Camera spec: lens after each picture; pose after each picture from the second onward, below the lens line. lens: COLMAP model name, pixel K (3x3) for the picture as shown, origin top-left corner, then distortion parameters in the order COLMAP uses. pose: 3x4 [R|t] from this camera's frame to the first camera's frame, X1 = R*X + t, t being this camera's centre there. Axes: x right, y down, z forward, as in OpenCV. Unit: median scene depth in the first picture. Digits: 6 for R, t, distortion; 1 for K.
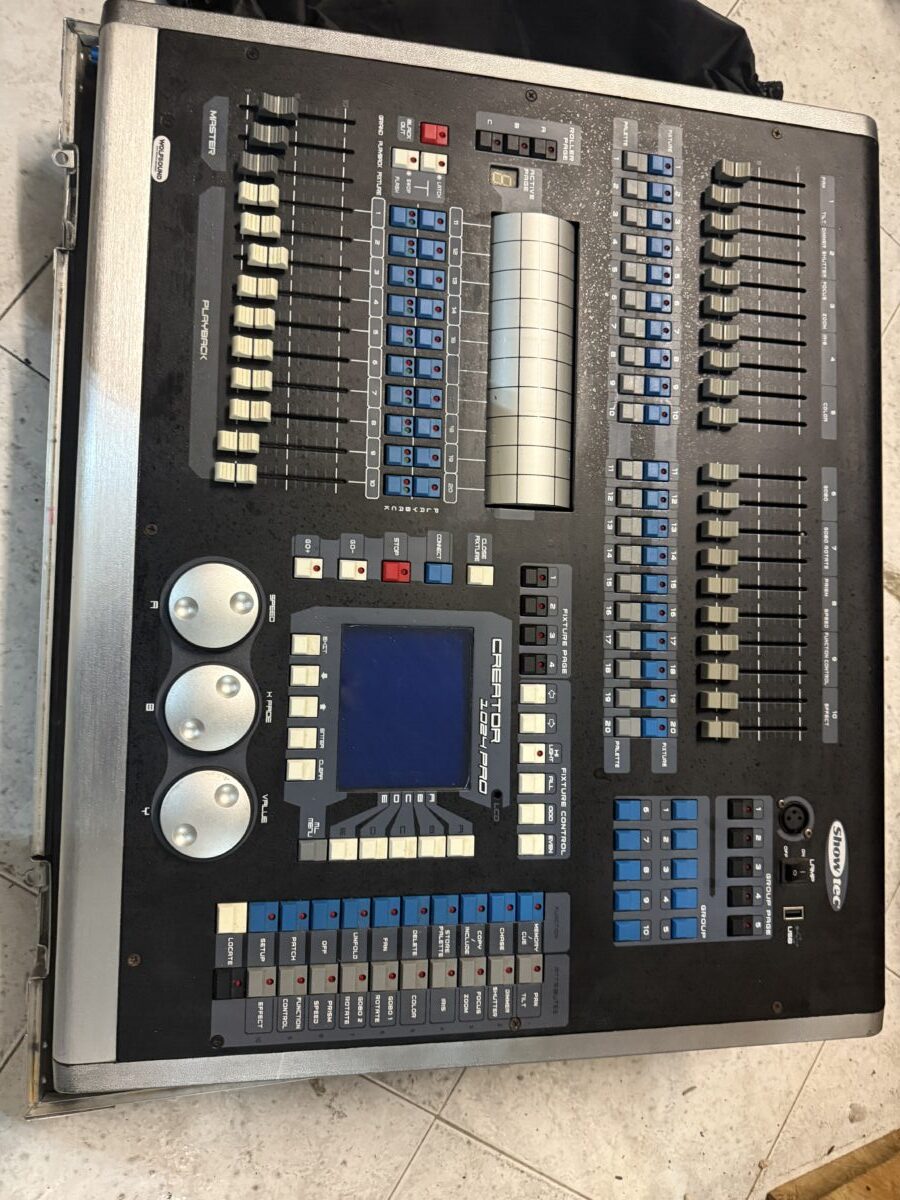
lens RADIAL K [[843.1, 0, 467.2], [0, 843.1, 595.4], [0, 0, 1]] dist [0.031108, -0.032617]
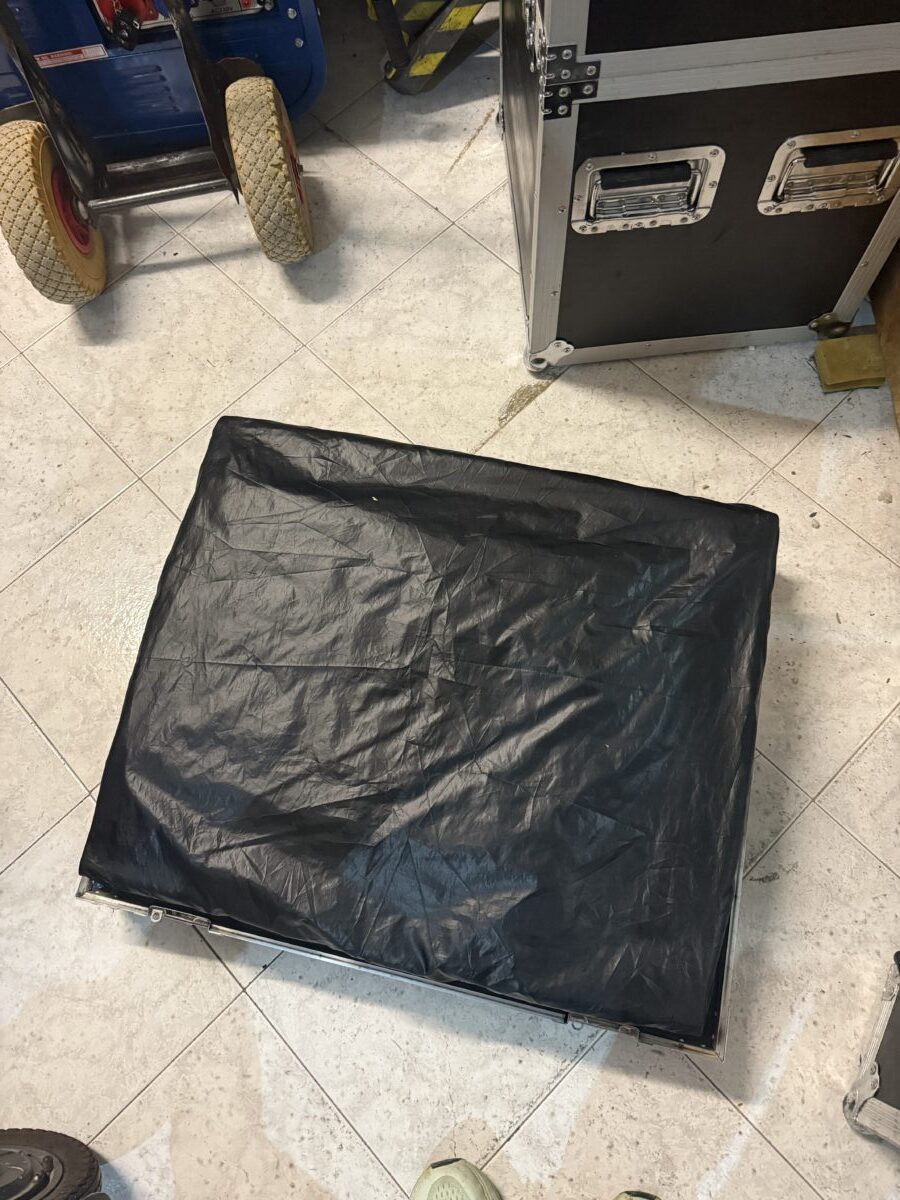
lens RADIAL K [[843.1, 0, 451.5], [0, 843.1, 600.4], [0, 0, 1]] dist [0.031108, -0.032617]
pose [[0.178500, -0.983816, 0.015604, 0.228479], [0.980876, 0.176671, -0.081665, 0.088088], [0.077586, 0.029883, 0.996538, -0.685541]]
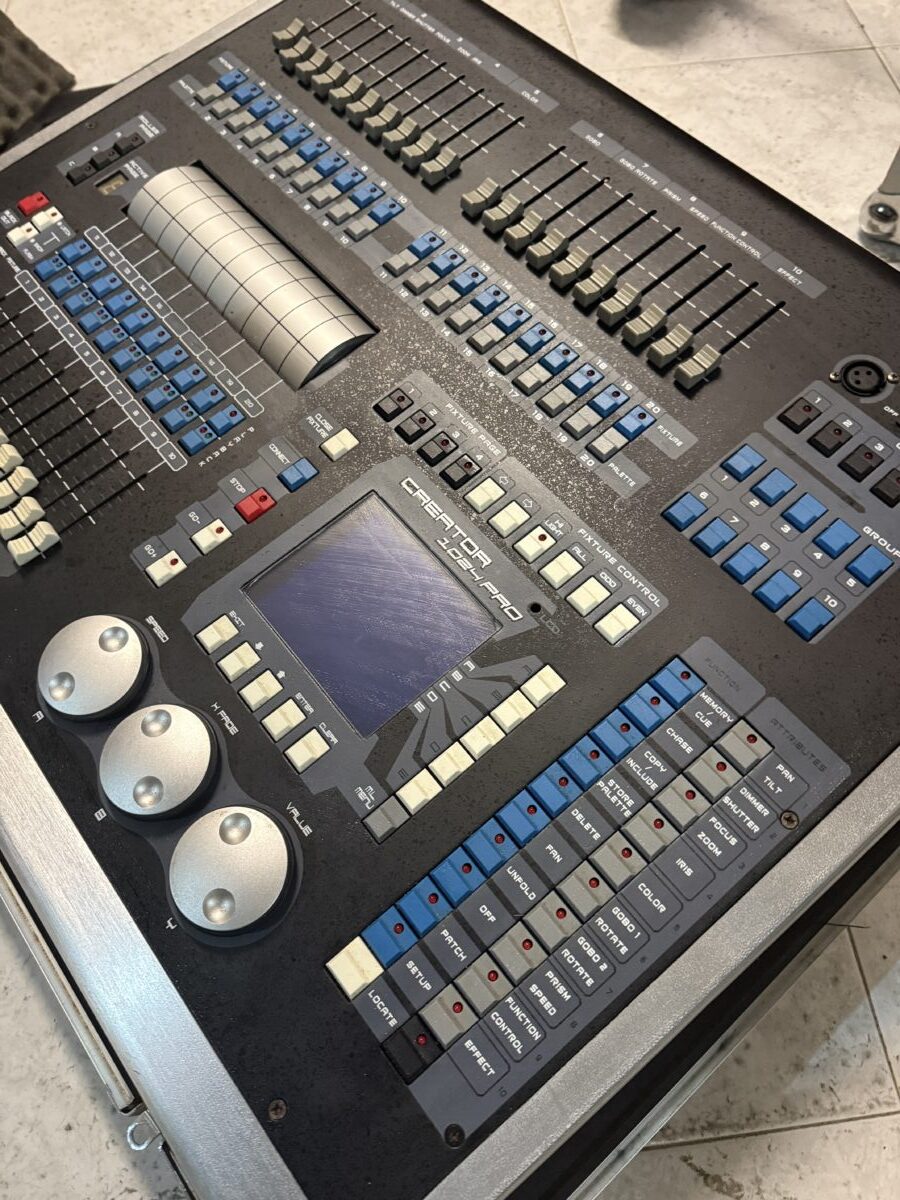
lens RADIAL K [[843.1, 0, 455.8], [0, 843.1, 597.9], [0, 0, 1]] dist [0.031108, -0.032617]
pose [[0.718127, -0.695779, 0.013624, -0.018372], [0.664881, 0.680193, -0.308659, 0.410829], [0.205491, 0.230714, 0.951075, 0.274940]]
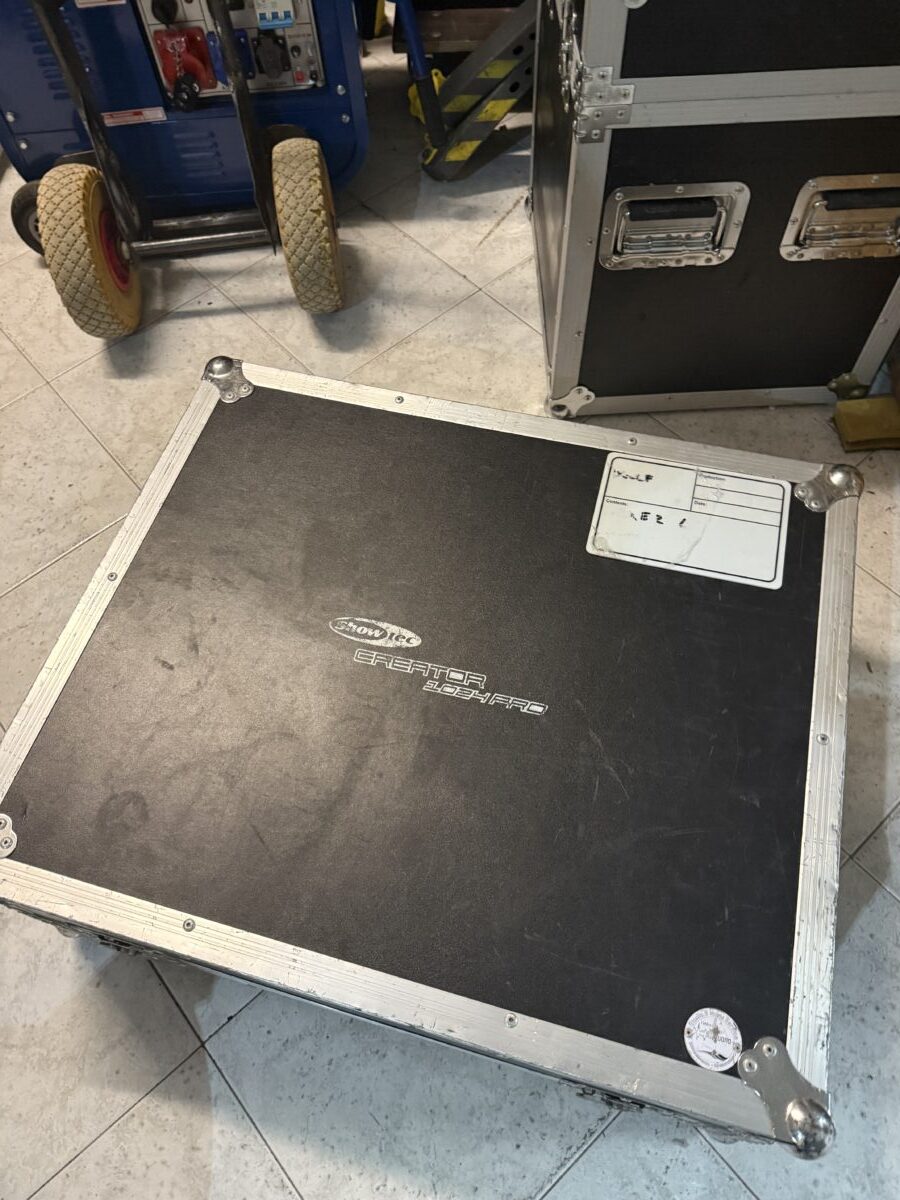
lens RADIAL K [[843.1, 0, 453.1], [0, 843.1, 602.4], [0, 0, 1]] dist [0.031108, -0.032617]
pose [[0.229741, -0.954889, 0.188168, -0.064110], [0.970659, 0.210703, -0.115864, 0.114776], [0.070990, 0.209266, 0.975279, -0.557335]]
